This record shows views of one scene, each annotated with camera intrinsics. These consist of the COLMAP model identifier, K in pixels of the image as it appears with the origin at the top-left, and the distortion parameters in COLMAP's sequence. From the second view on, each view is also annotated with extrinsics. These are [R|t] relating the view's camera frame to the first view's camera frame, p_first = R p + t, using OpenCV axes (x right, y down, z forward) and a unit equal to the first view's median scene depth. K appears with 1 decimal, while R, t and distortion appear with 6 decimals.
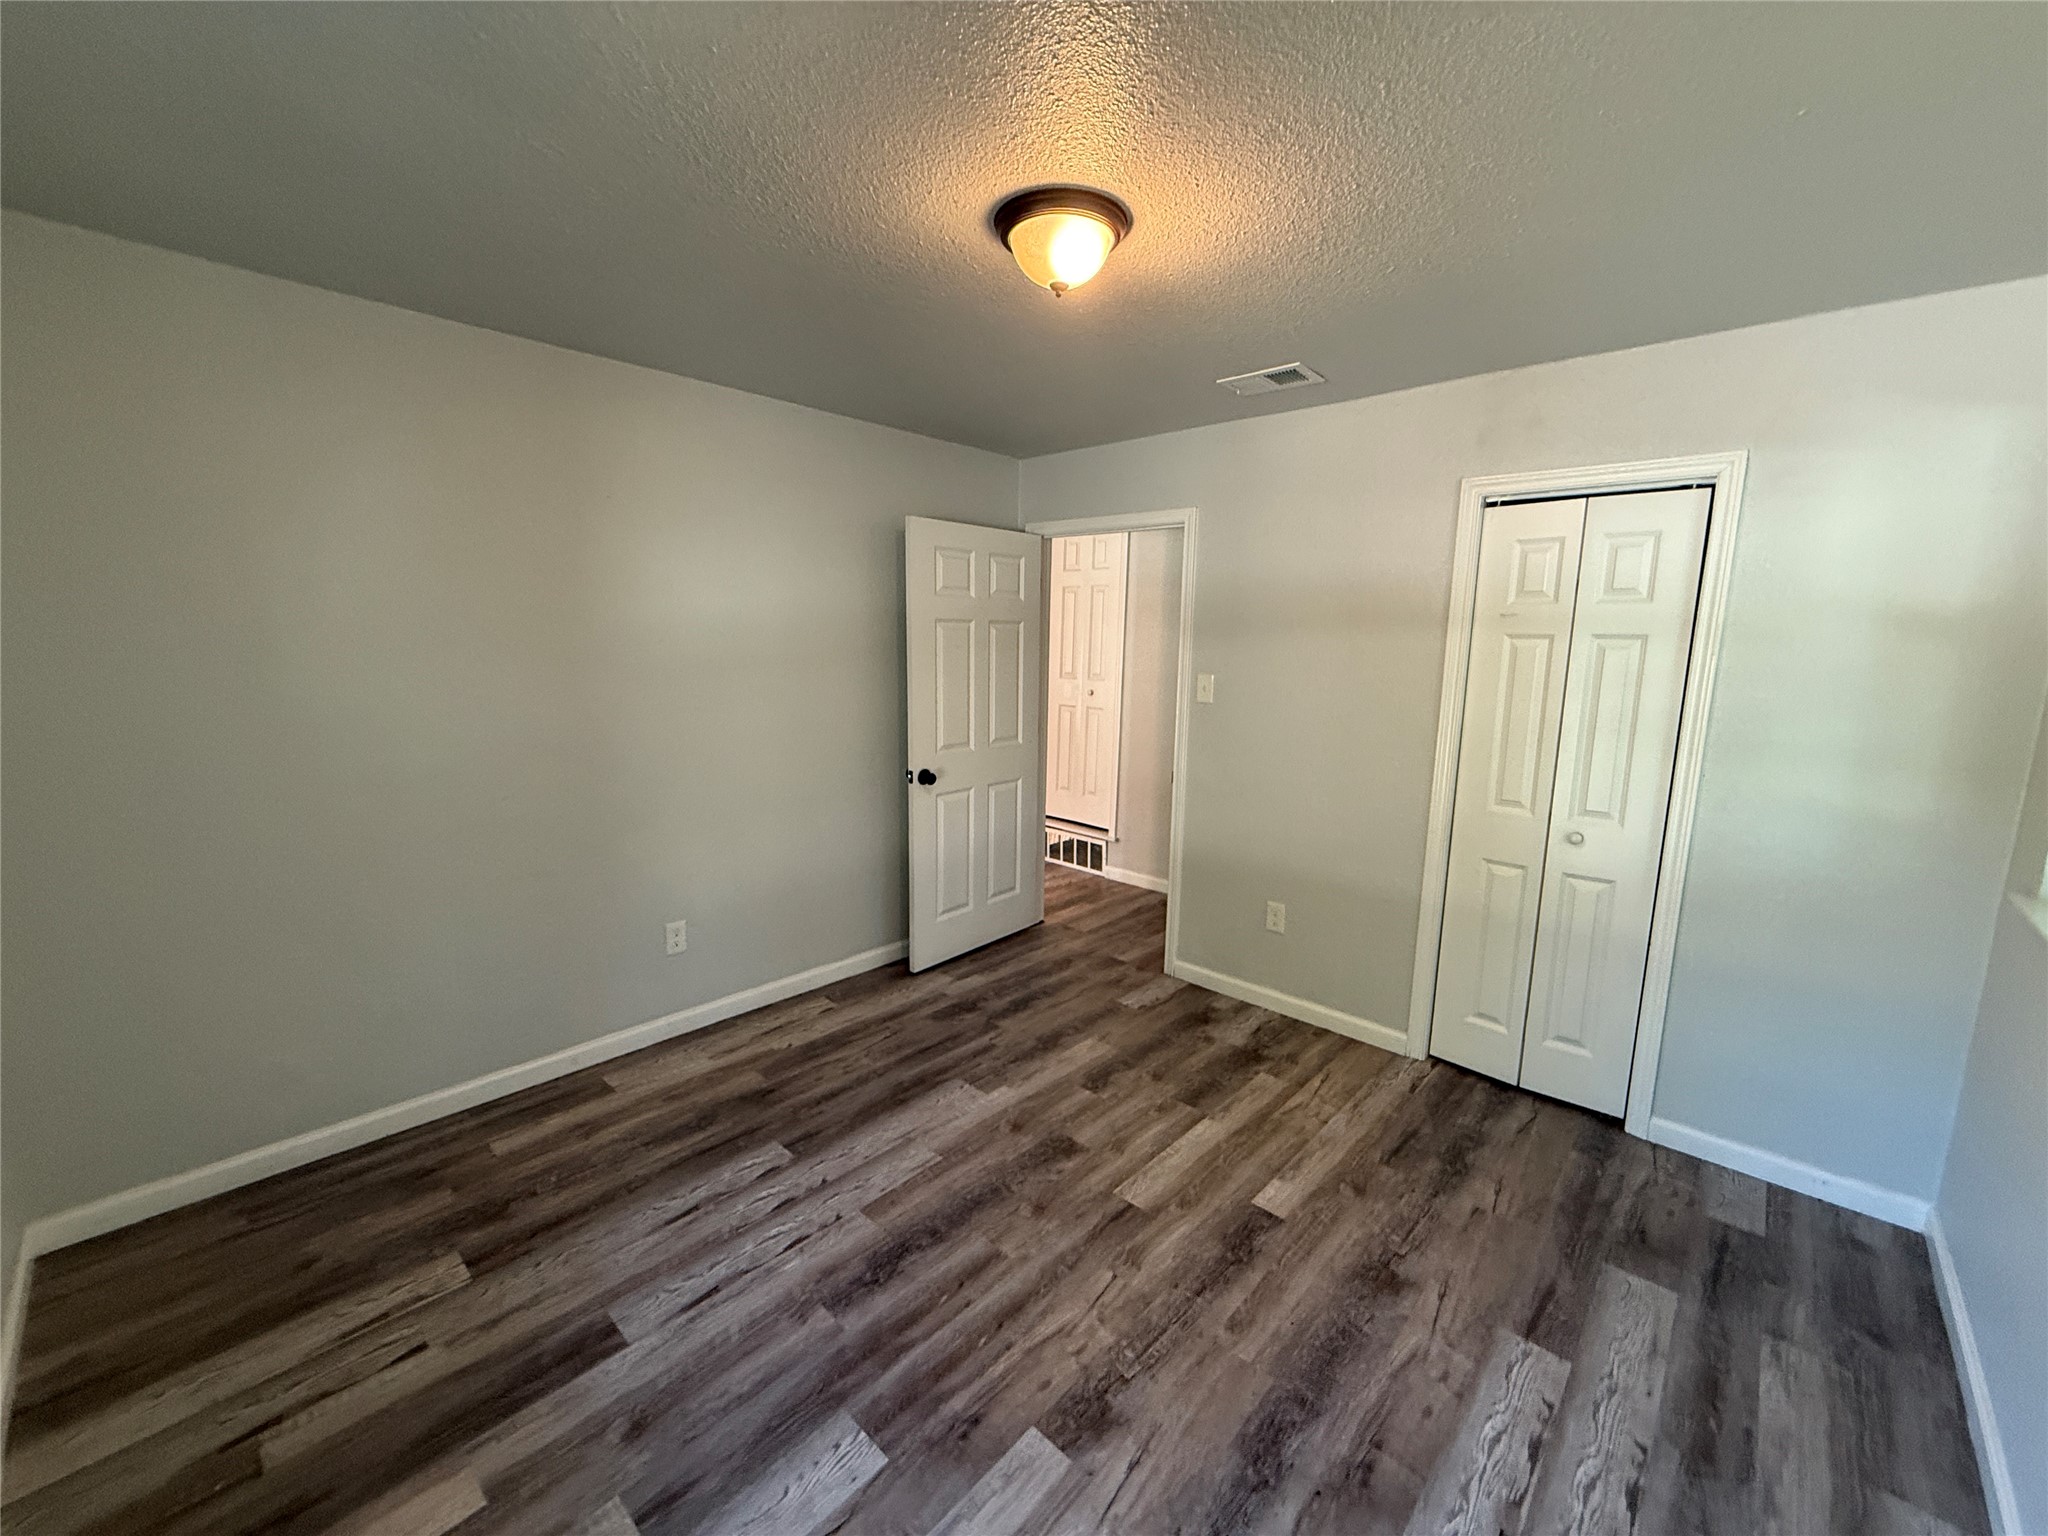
lens RADIAL K [[810.3, 0, 1022.4], [0, 810.3, 765.9], [0, 0, 1]] dist [-0.000662, 0.000342]
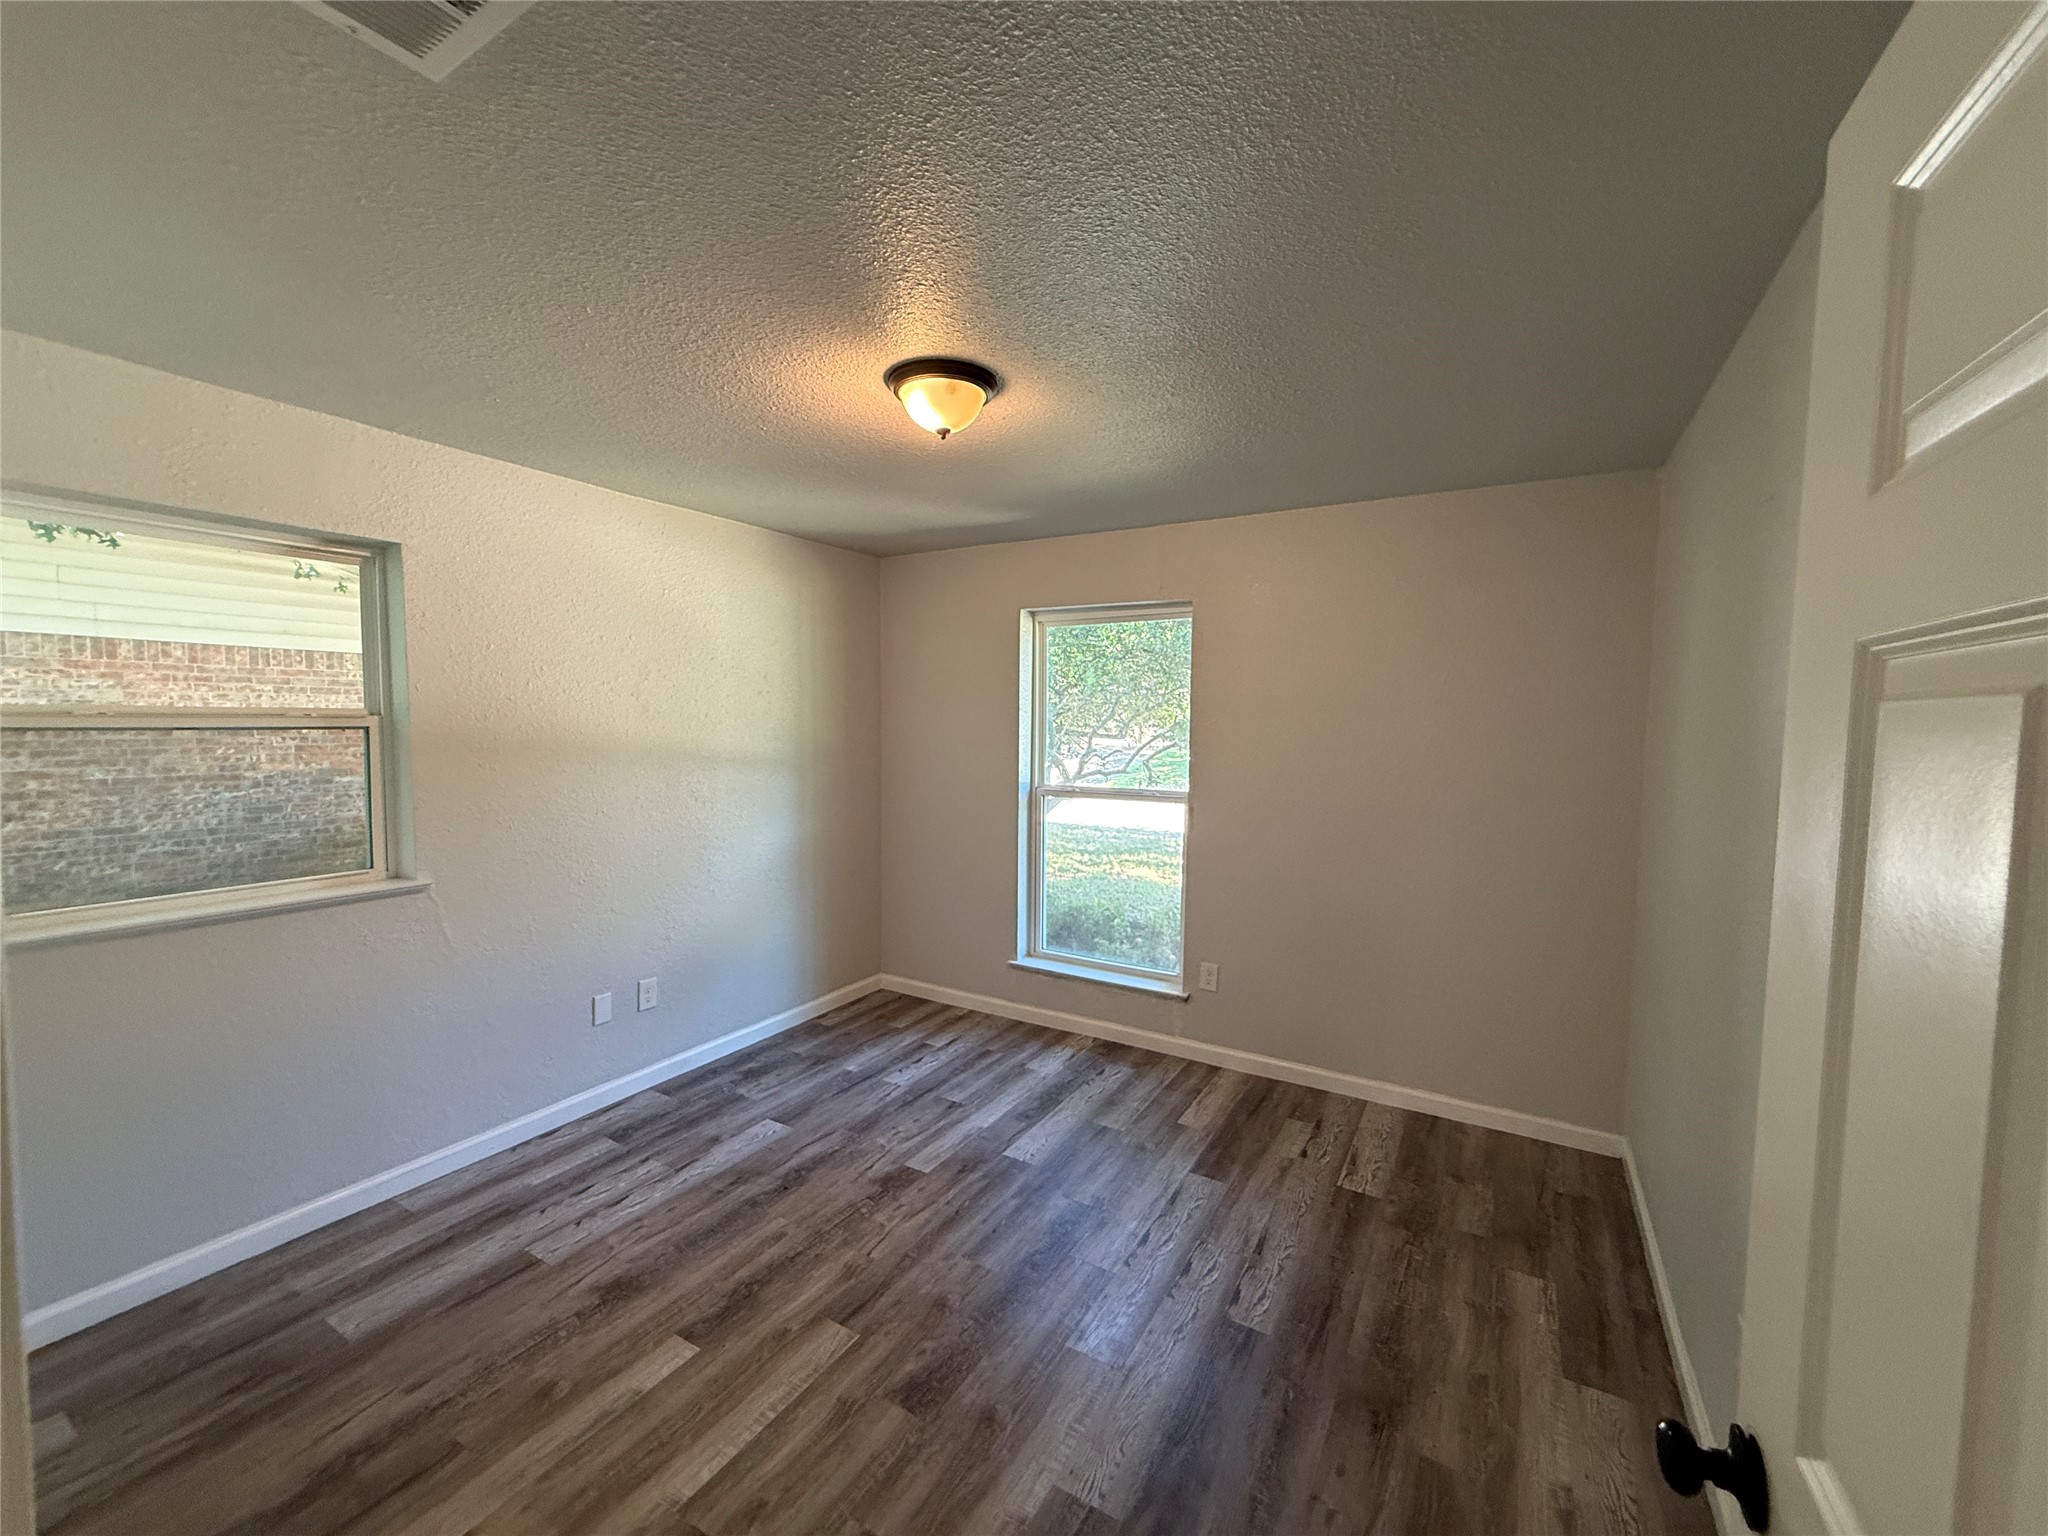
lens RADIAL K [[810.3, 0, 1022.4], [0, 810.3, 765.9], [0, 0, 1]] dist [-0.000662, 0.000342]
pose [[-0.976590, -0.015413, -0.214555, 0.156551], [-0.061350, 0.975960, 0.209136, -0.316680], [0.206174, 0.217403, -0.954059, 1.980273]]
